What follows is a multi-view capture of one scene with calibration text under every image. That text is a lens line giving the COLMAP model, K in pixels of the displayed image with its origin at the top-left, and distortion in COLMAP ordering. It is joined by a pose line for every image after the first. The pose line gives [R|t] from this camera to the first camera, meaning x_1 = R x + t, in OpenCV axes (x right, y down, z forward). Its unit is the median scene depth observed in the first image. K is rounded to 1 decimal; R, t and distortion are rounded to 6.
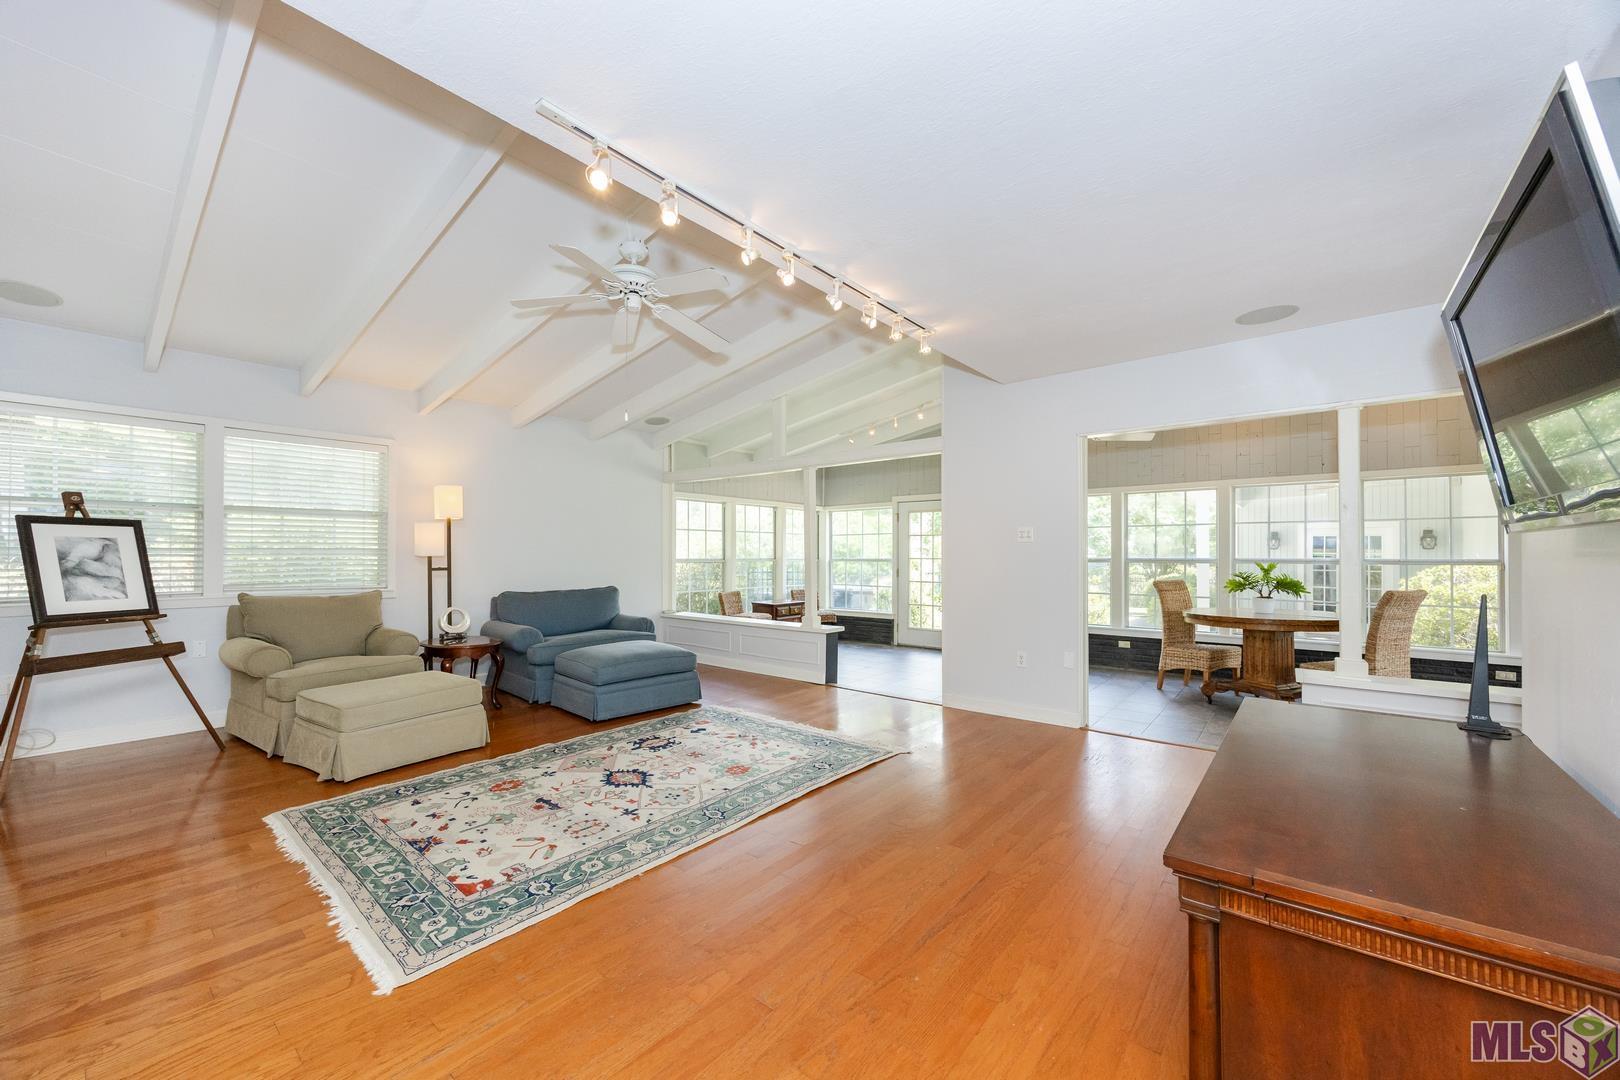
lens RADIAL K [[622.3, 0, 816.8], [0, 622.3, 544.6], [0, 0, 1]] dist [-0.002727, -0.000150]
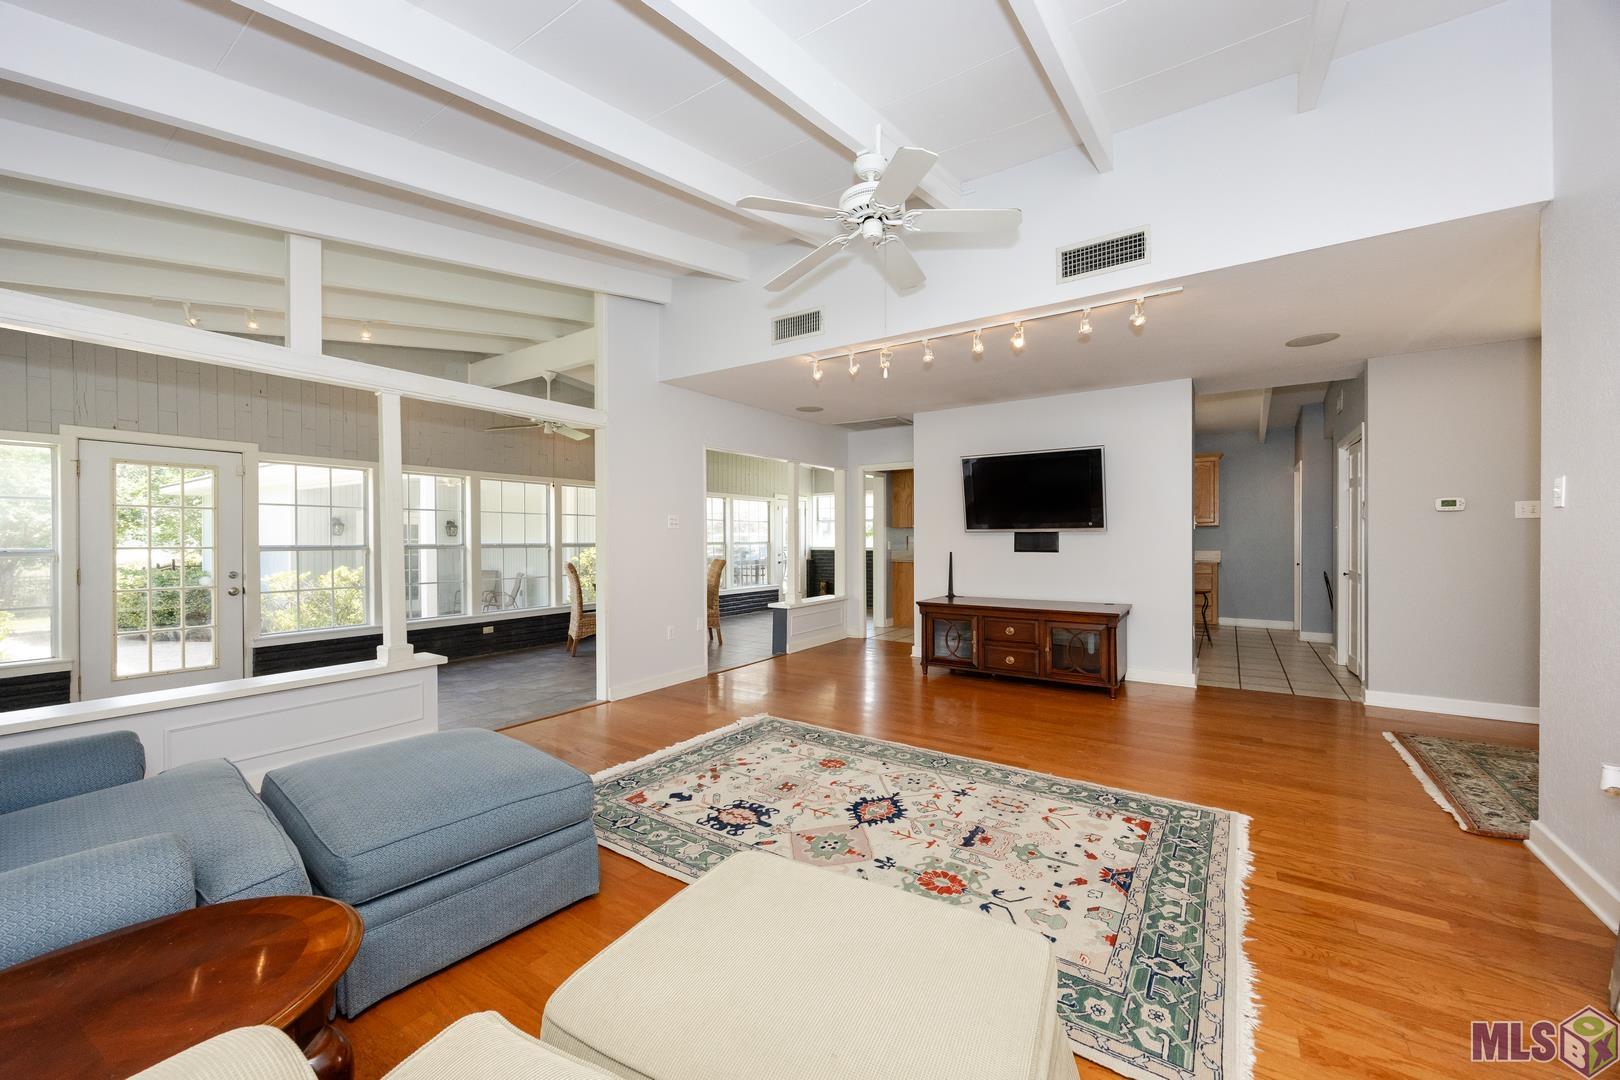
lens RADIAL K [[622.3, 0, 816.8], [0, 622.3, 544.6], [0, 0, 1]] dist [-0.002727, -0.000150]
pose [[-0.103306, -0.008209, 0.994616, -1.290377], [-0.010825, 0.999916, 0.007129, 0.024818], [-0.994591, -0.010031, -0.103386, 1.357815]]
